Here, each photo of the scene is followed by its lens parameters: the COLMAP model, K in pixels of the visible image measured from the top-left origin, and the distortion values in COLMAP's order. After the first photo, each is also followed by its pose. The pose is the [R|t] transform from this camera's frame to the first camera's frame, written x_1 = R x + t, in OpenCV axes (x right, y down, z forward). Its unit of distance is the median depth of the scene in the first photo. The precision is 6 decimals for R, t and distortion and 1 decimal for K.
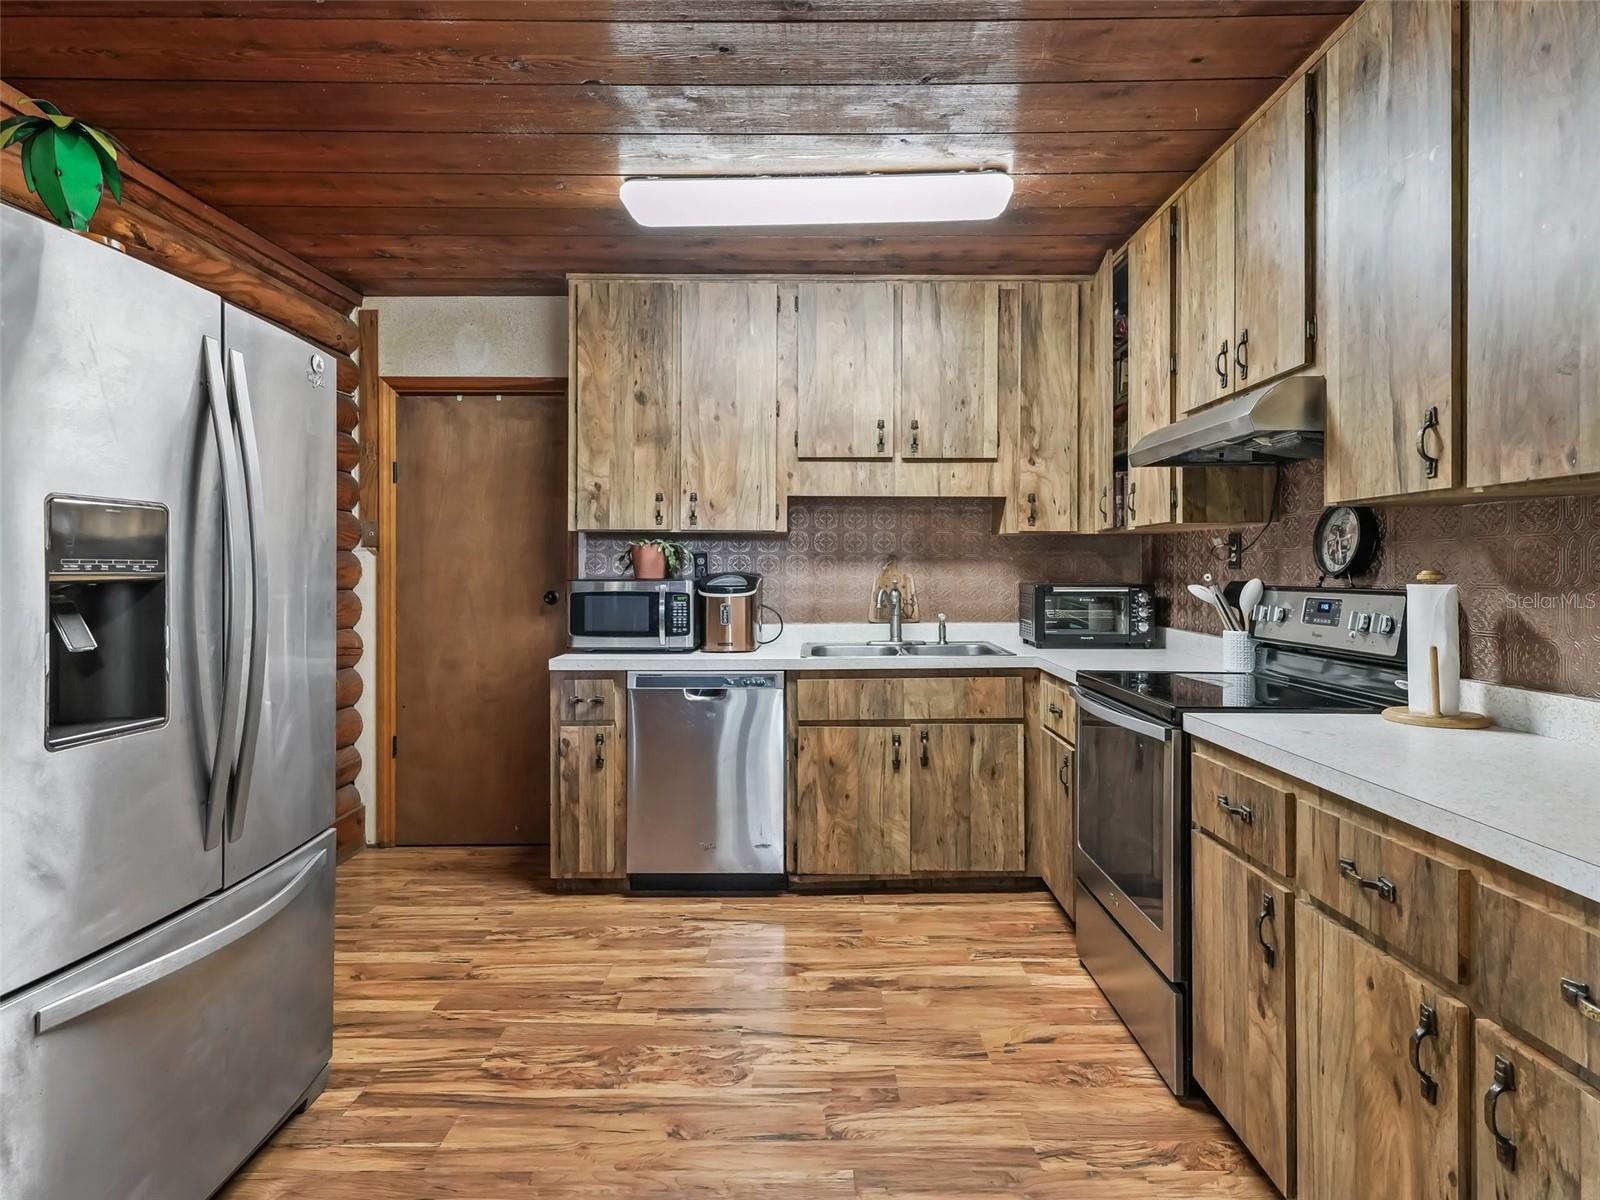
lens RADIAL K [[925.2, 0, 797.2], [0, 925.2, 584.3], [0, 0, 1]] dist [0.031607, -0.014355]
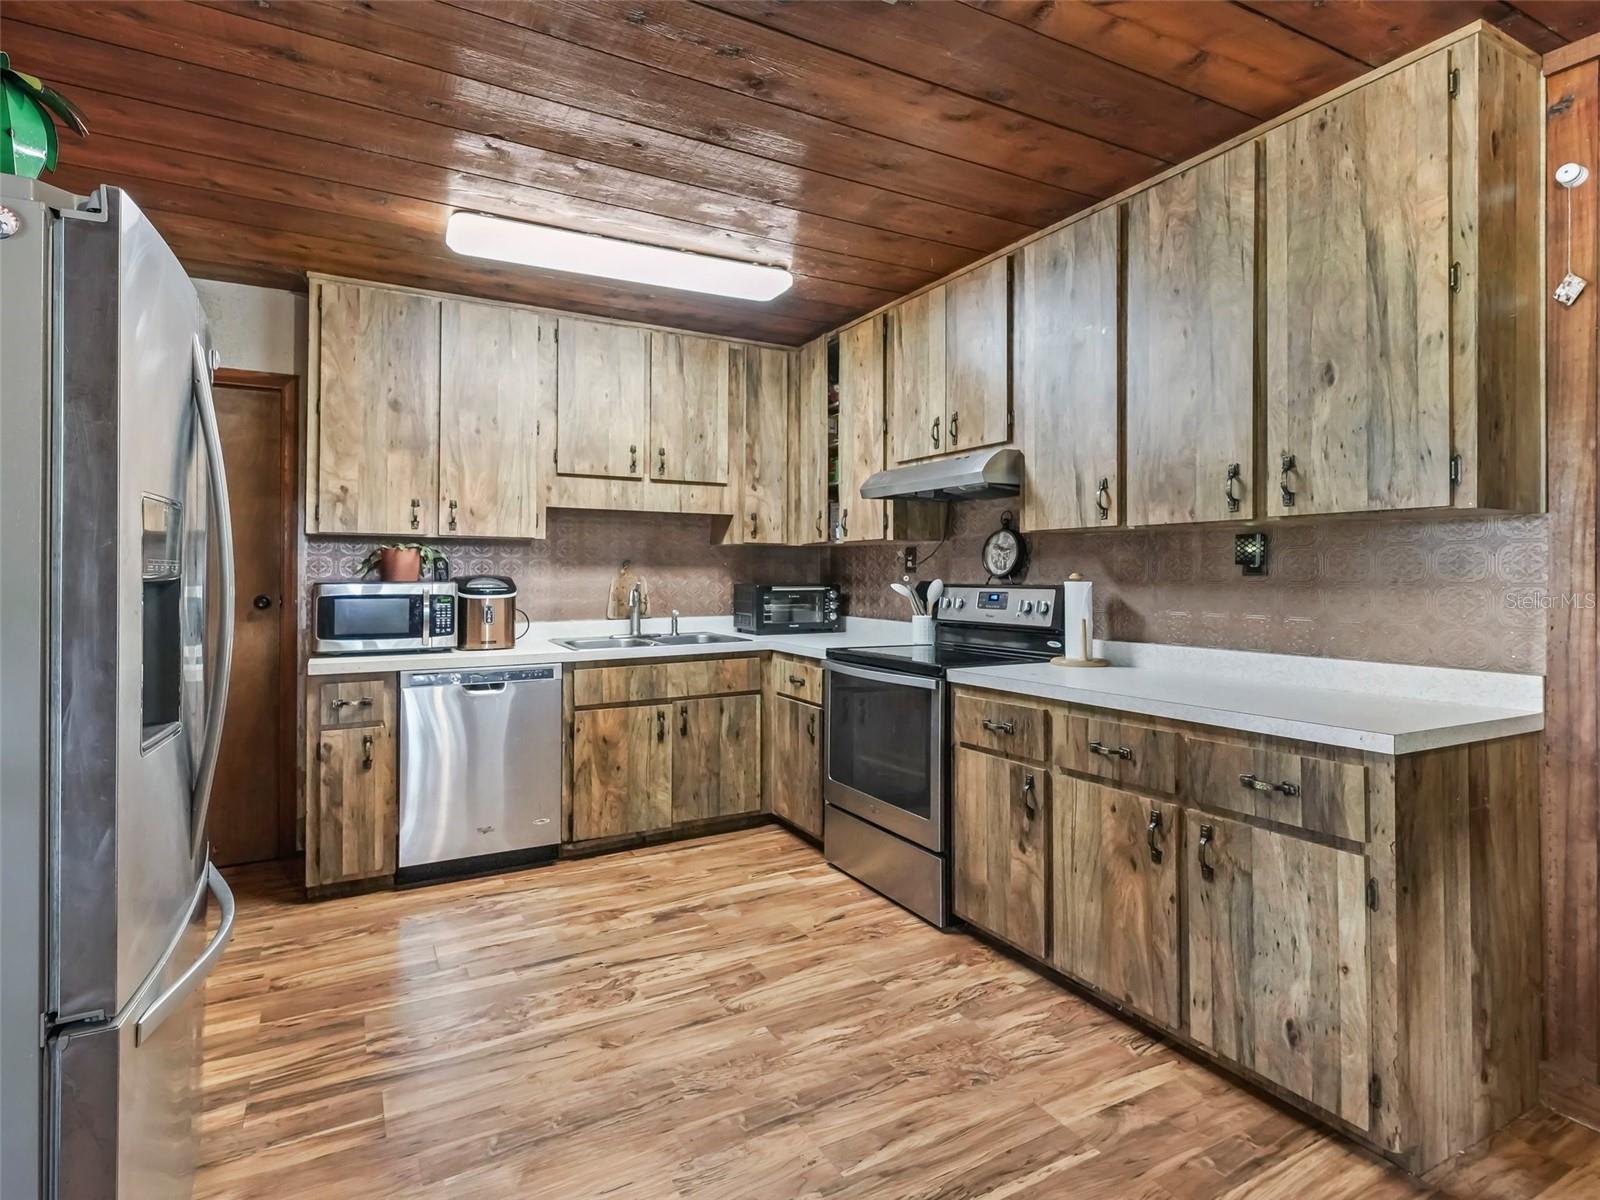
lens RADIAL K [[847.9, 0, 796.7], [0, 847.9, 586.3], [0, 0, 1]] dist [0.019446, -0.005021]
pose [[0.878521, -0.006817, 0.477656, -0.341567], [0.007377, 0.999973, 0.000703, 0.002331], [-0.477647, 0.002906, 0.878547, -0.058963]]
